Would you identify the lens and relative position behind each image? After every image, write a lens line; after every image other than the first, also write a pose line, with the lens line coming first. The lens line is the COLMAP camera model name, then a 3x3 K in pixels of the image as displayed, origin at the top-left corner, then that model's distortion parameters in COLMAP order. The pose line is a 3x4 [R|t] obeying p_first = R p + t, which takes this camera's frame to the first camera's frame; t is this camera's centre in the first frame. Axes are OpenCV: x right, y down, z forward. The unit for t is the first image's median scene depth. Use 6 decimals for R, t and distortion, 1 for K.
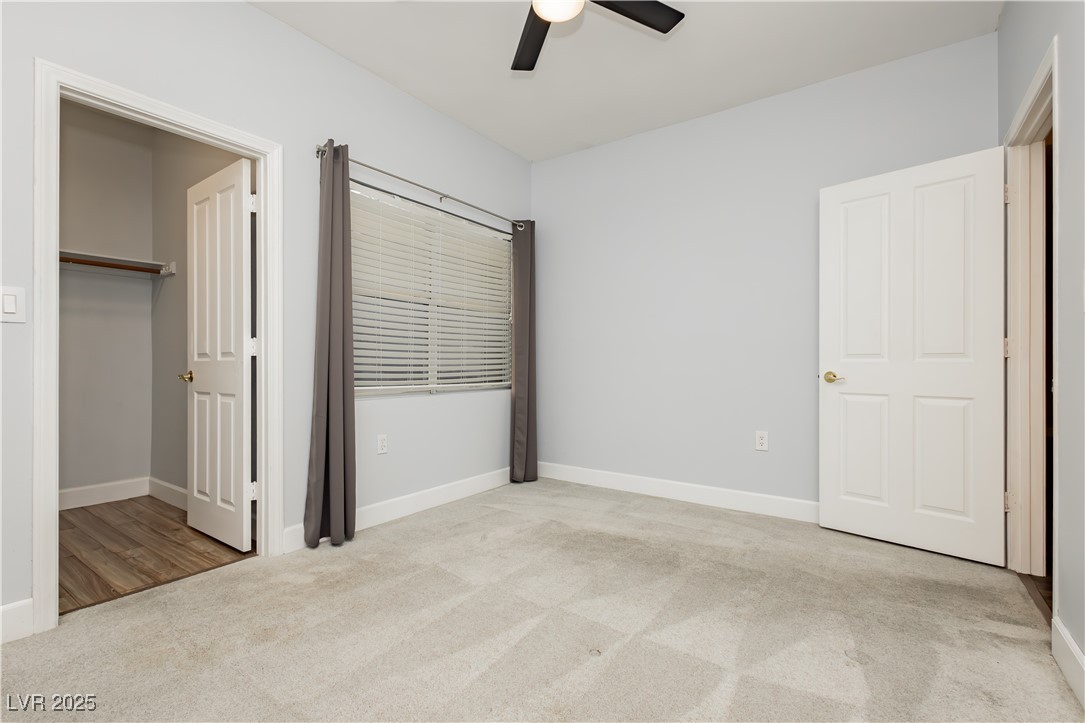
lens RADIAL K [[497.2, 0, 543.7], [0, 497.2, 358.9], [0, 0, 1]] dist [0.000506, 0.000148]
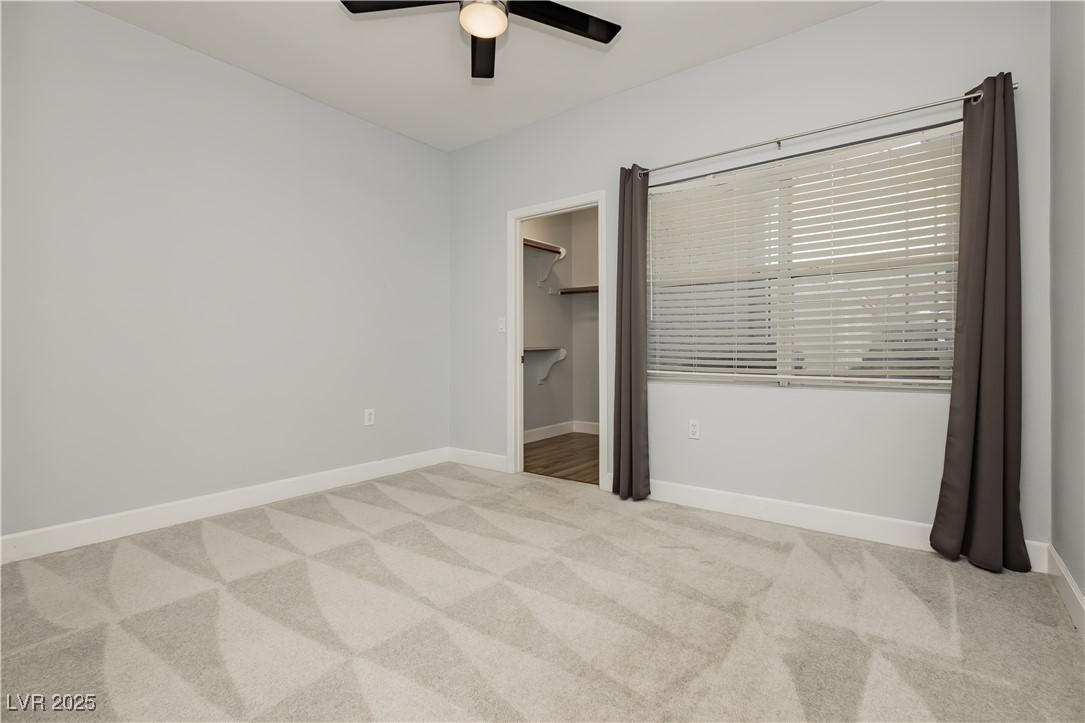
lens RADIAL K [[497.2, 0, 543.7], [0, 497.2, 358.9], [0, 0, 1]] dist [0.000506, 0.000148]
pose [[-0.012180, 0.024726, -0.999620, 0.598071], [0.012641, 0.999618, 0.024572, -0.000168], [0.999846, -0.012337, -0.012488, 0.619116]]
